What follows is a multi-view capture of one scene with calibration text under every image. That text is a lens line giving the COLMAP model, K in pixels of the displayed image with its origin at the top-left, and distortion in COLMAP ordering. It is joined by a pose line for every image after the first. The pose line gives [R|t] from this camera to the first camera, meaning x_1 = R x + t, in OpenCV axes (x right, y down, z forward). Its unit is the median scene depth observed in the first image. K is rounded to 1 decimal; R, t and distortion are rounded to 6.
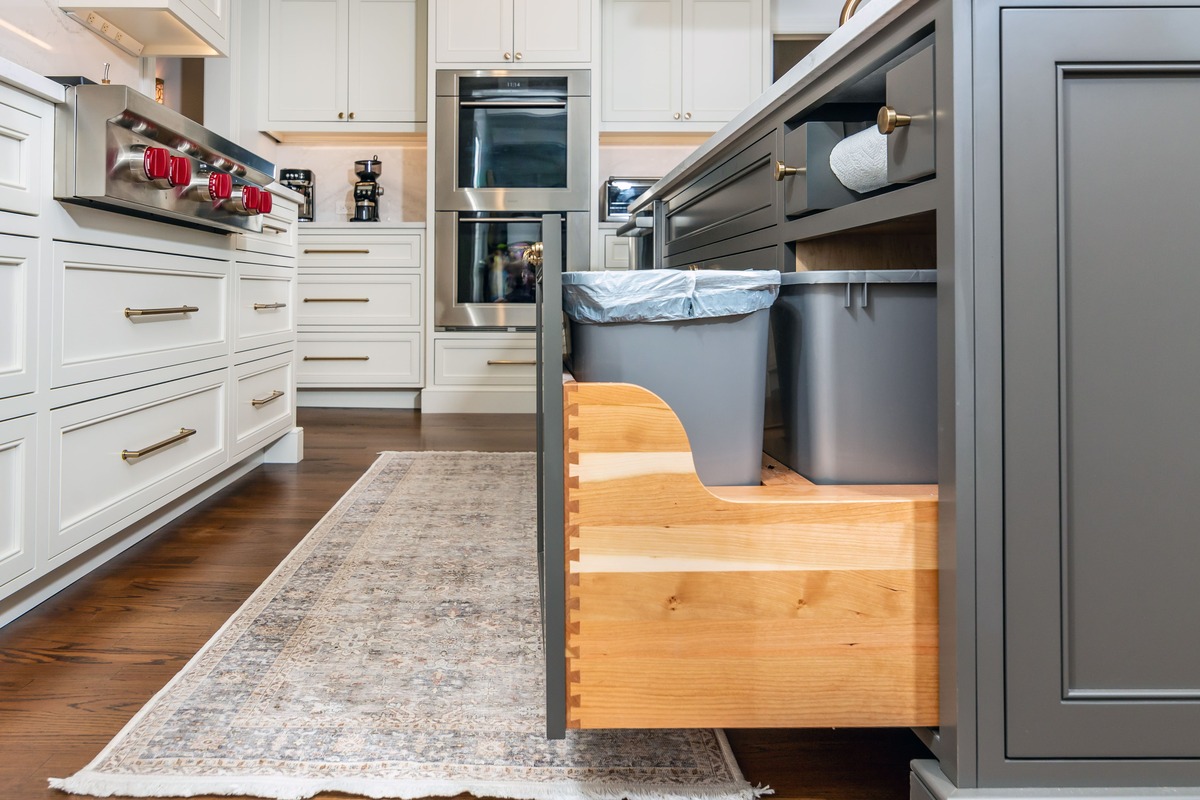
lens RADIAL K [[981.5, 0, 542.7], [0, 981.5, 273.2], [0, 0, 1]] dist [-0.001041, 0.002146]
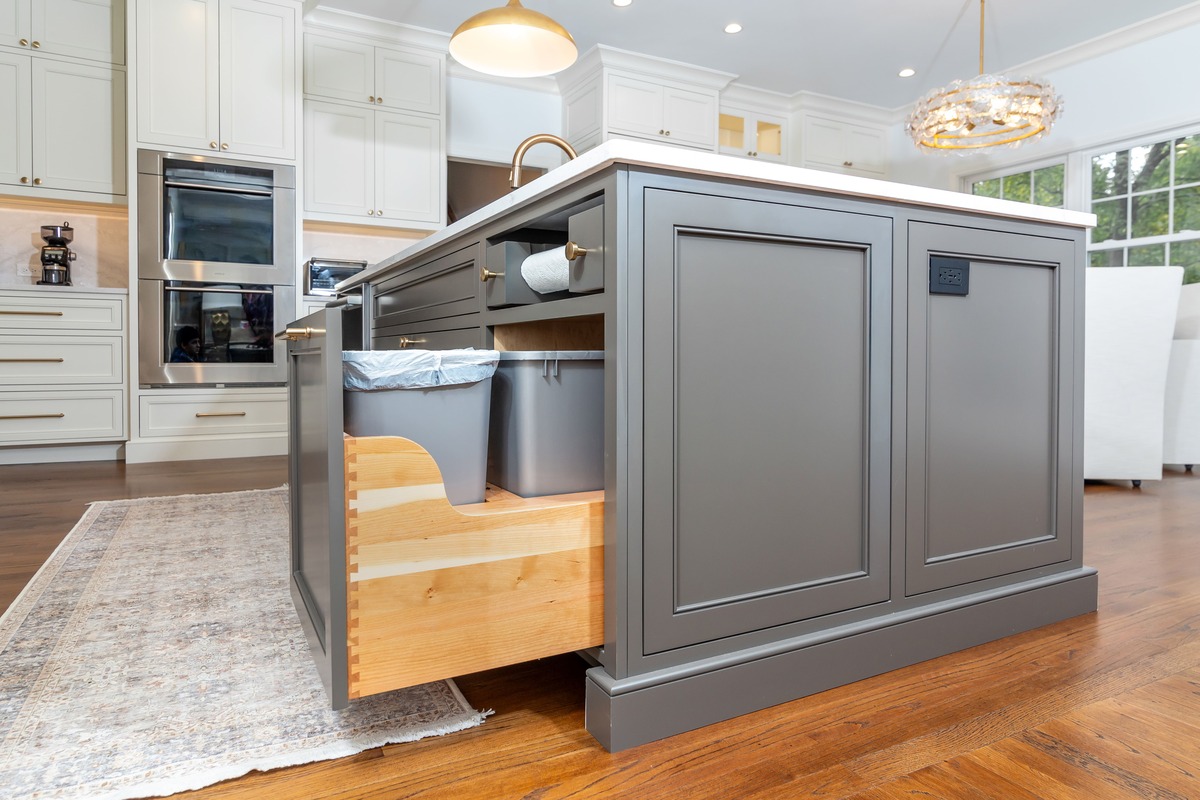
lens RADIAL K [[758.8, 0, 646.8], [0, 758.8, 358.5], [0, 0, 1]] dist [0.003969, -0.002793]
pose [[0.870780, -0.001487, 0.491671, -0.101991], [-0.014785, 0.999464, 0.029207, -0.023927], [-0.491451, -0.032702, 0.870291, -0.056891]]
